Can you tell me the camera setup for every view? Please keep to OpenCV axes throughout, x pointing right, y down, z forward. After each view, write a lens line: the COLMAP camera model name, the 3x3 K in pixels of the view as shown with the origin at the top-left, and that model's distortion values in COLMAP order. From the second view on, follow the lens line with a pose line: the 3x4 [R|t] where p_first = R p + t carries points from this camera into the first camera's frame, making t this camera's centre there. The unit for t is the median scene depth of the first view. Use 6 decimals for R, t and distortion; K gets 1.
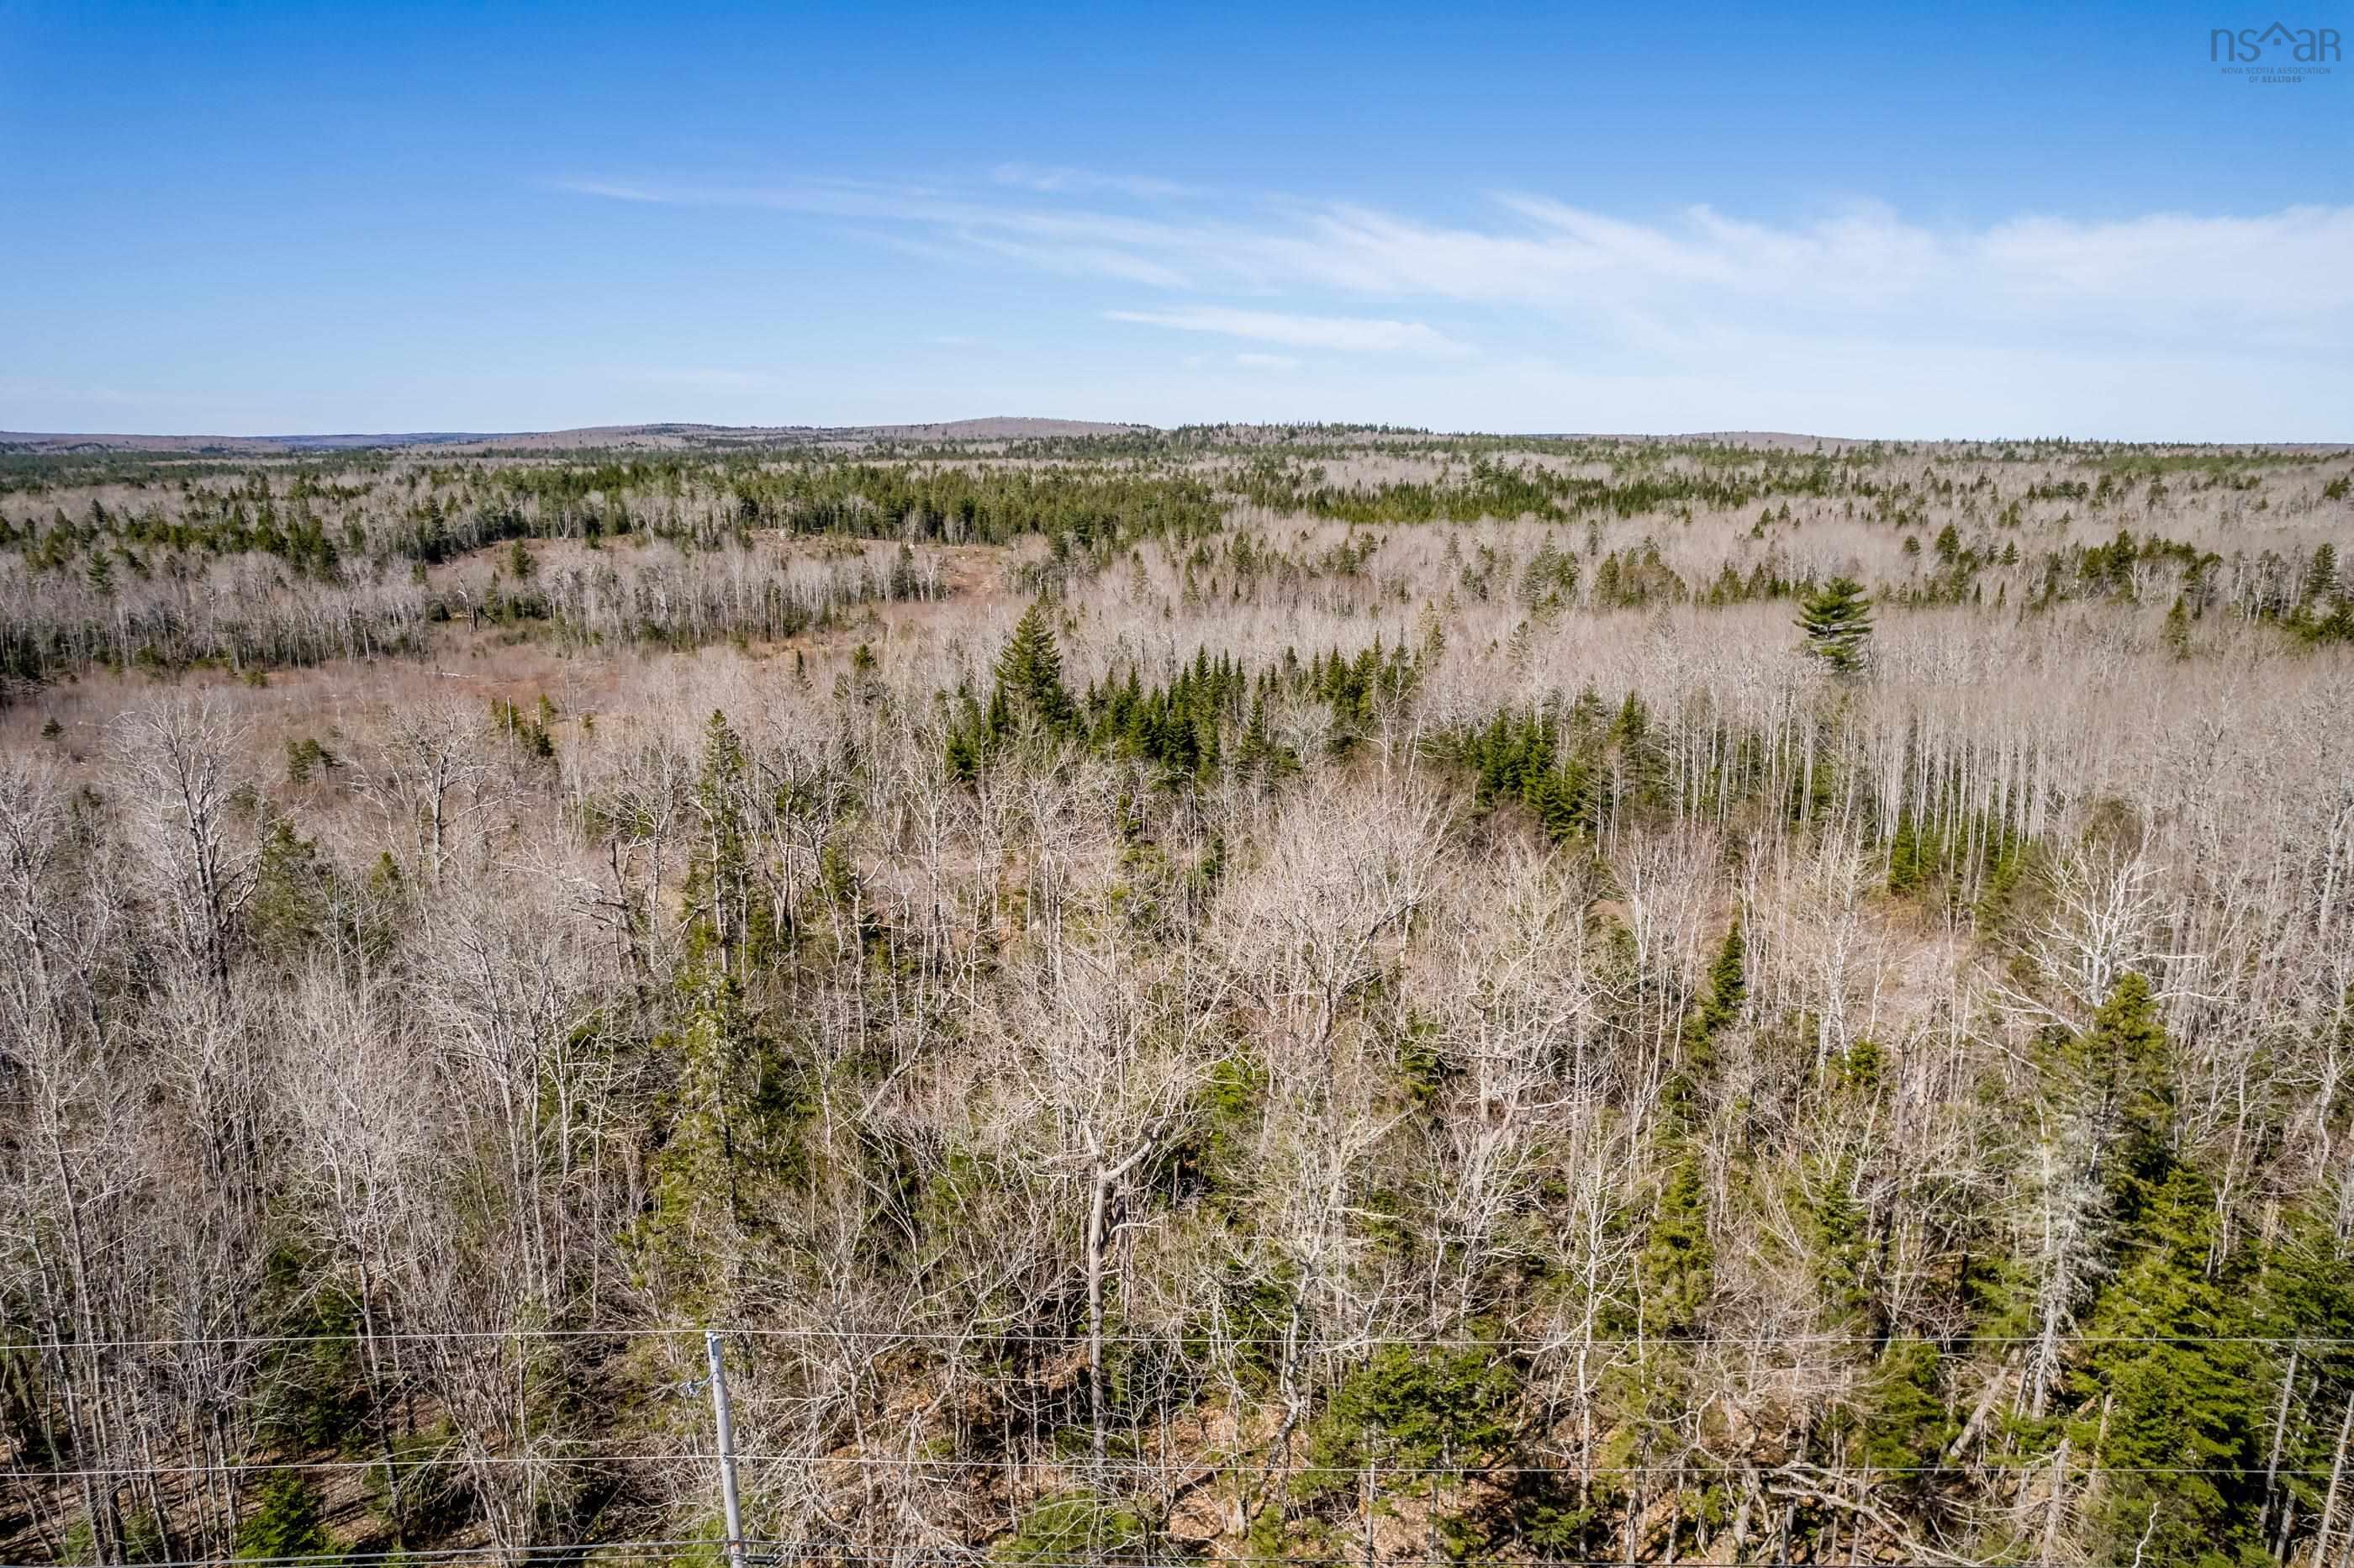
lens RADIAL K [[1504.0, 0, 1173.7], [0, 1504.0, 800.2], [0, 0, 1]] dist [-0.075648, 0.070342]
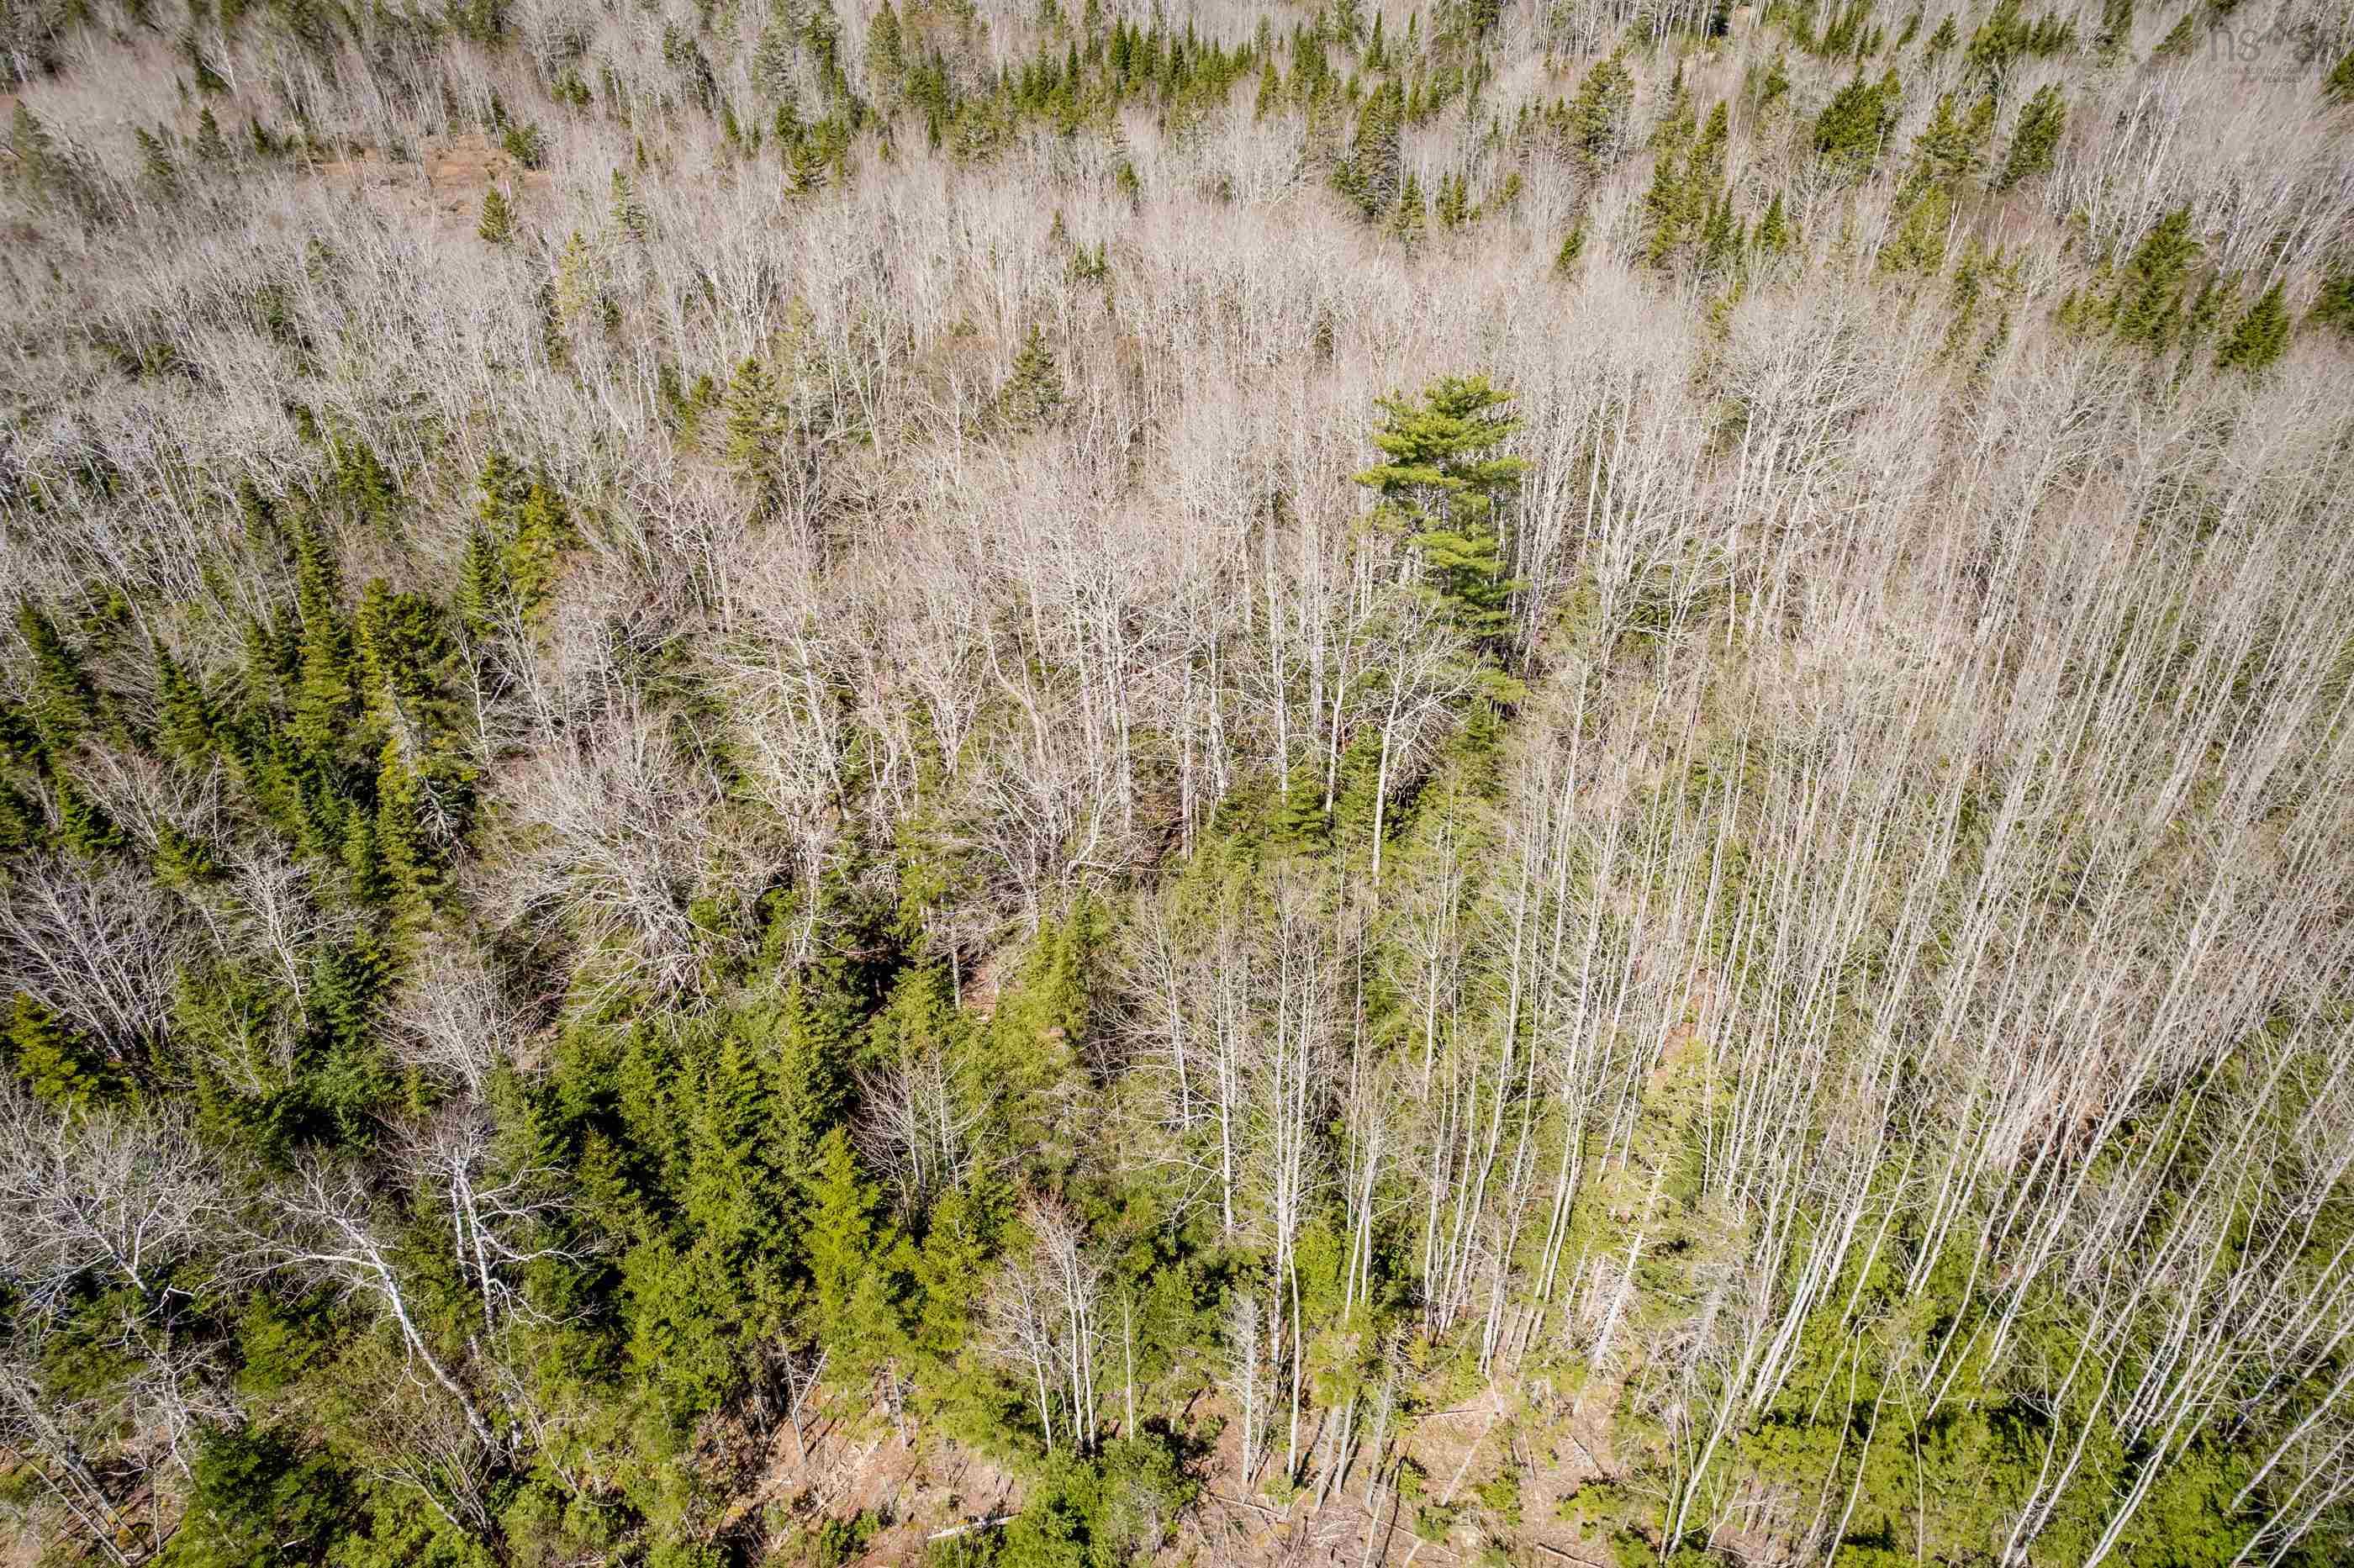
lens RADIAL K [[1504.0, 0, 1178.5], [0, 1504.0, 785.7], [0, 0, 1]] dist [-0.075648, 0.070342]
pose [[0.896613, -0.257316, 0.360379, 0.188938], [0.099374, 0.910002, 0.402518, -0.219710], [-0.431520, -0.325091, 0.841491, 0.623563]]
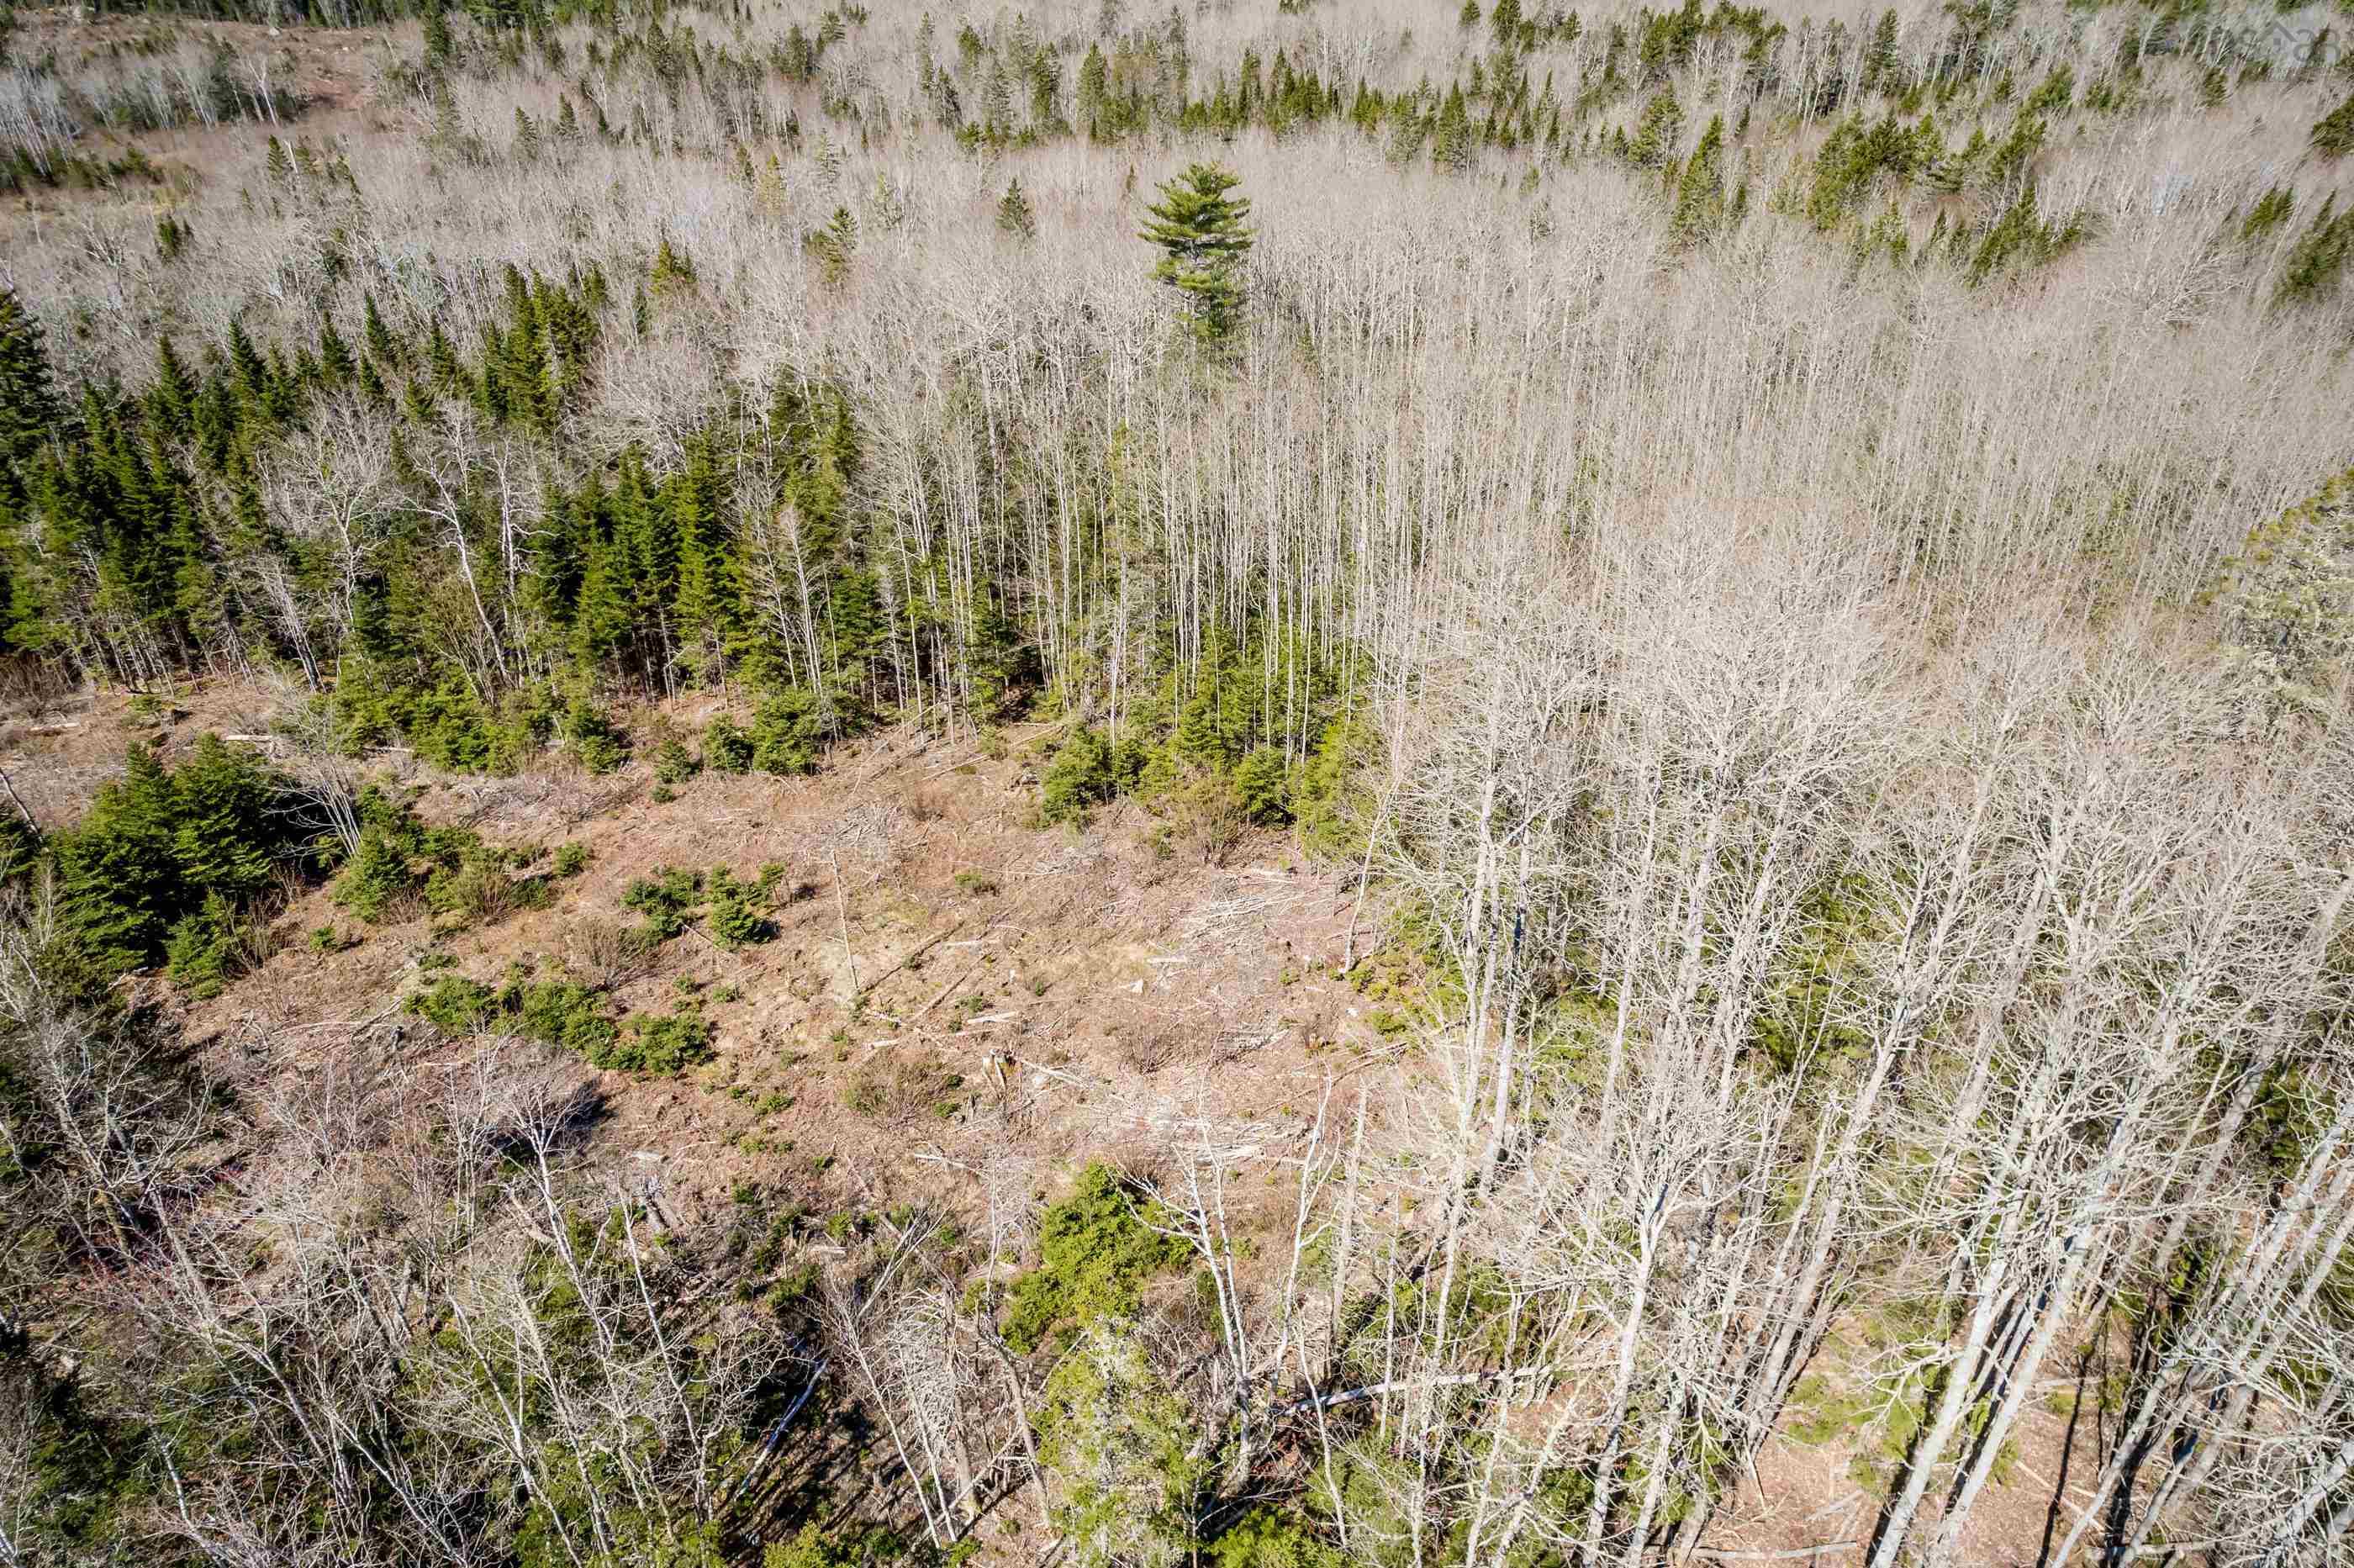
lens RADIAL K [[1504.0, 0, 1176.9], [0, 1504.0, 801.6], [0, 0, 1]] dist [-0.075648, 0.070342]
pose [[0.969263, -0.131948, 0.207651, 0.259780], [0.056516, 0.940859, 0.334052, -0.103243], [-0.239448, -0.312049, 0.919397, 0.303266]]
